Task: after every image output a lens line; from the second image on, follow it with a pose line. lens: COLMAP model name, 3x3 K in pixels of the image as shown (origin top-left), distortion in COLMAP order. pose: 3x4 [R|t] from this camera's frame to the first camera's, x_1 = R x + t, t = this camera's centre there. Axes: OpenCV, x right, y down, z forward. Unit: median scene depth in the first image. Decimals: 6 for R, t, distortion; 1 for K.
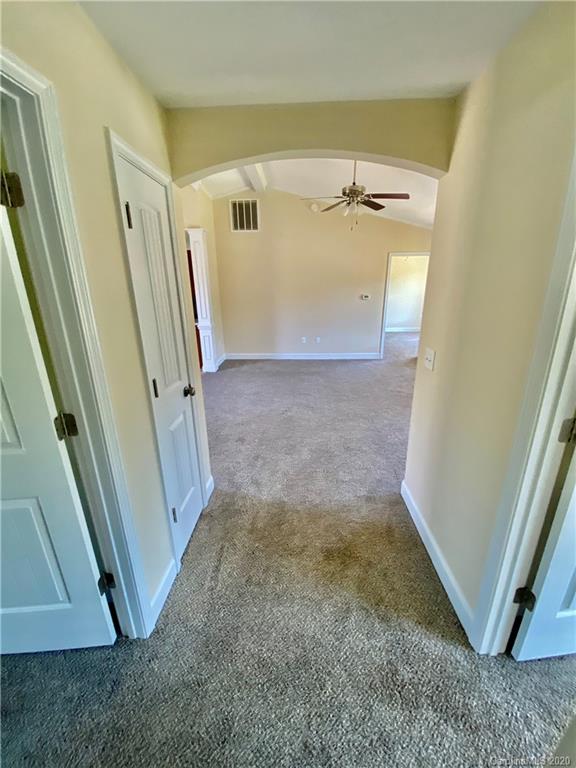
lens RADIAL K [[309.6, 0, 288.7], [0, 309.6, 382.5], [0, 0, 1]] dist [0.025573, -0.022044]
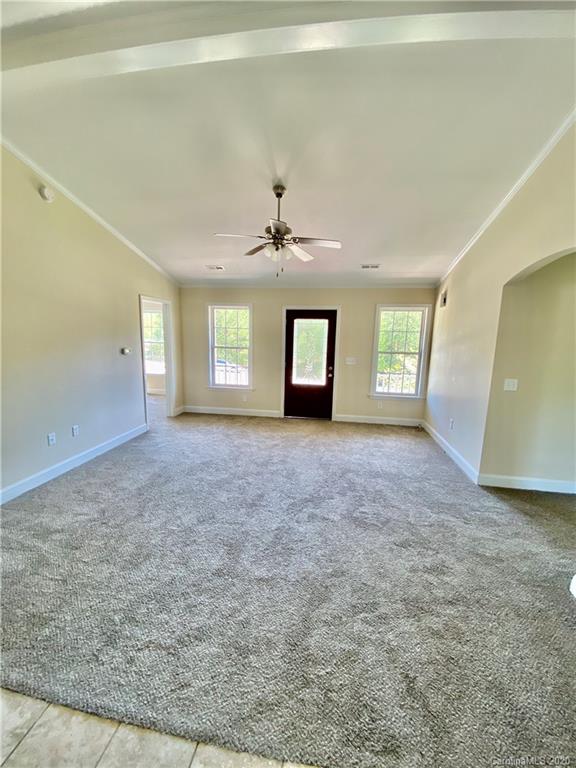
lens RADIAL K [[309.6, 0, 288.7], [0, 309.6, 382.5], [0, 0, 1]] dist [0.025573, -0.022044]
pose [[0.112929, -0.146754, 0.982706, -1.188576], [0.274354, 0.955187, 0.111116, -0.535904], [-0.954975, 0.257061, 0.148131, 1.633684]]
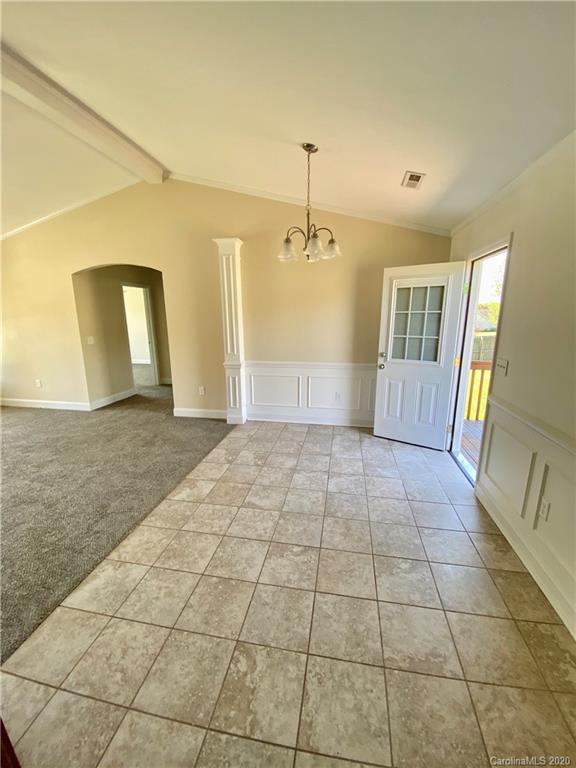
lens RADIAL K [[309.6, 0, 288.7], [0, 309.6, 382.5], [0, 0, 1]] dist [0.025573, -0.022044]
pose [[-0.989271, -0.018135, 0.144960, -1.406034], [0.057260, 0.864736, 0.498952, -0.867491], [-0.134400, 0.501899, -0.854420, 2.772608]]
